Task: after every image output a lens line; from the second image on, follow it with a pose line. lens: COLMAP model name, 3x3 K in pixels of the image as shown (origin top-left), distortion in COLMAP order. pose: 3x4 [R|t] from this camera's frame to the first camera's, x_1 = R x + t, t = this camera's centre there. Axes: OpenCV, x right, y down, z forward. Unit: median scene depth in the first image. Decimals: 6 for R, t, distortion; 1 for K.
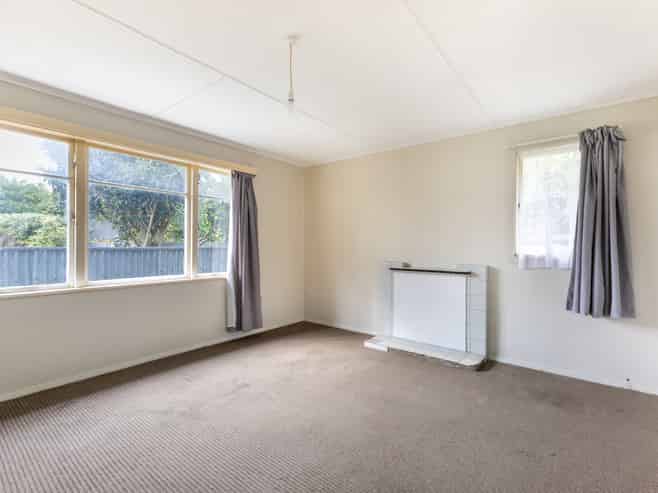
lens RADIAL K [[319.1, 0, 333.8], [0, 319.1, 246.1], [0, 0, 1]] dist [0.000132, 0.000111]
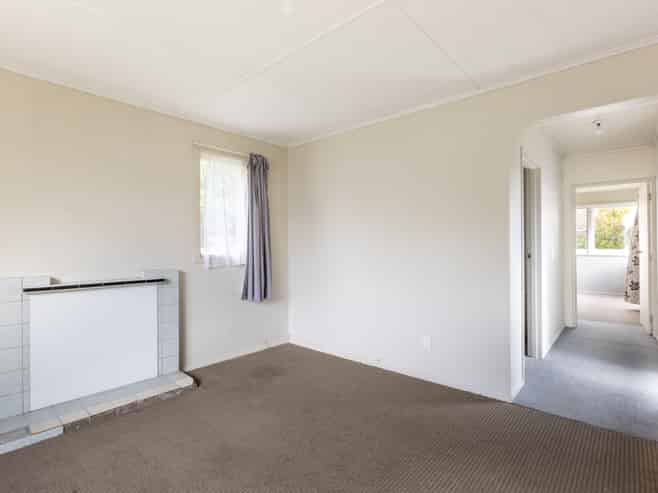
lens RADIAL K [[347.8, 0, 329.0], [0, 347.8, 246.5], [0, 0, 1]] dist [-0.001293, -0.000317]
pose [[0.049845, -0.008325, 0.998722, -0.485161], [0.004602, 0.999957, 0.008106, -0.008537], [-0.998746, 0.004192, 0.049881, 0.558453]]
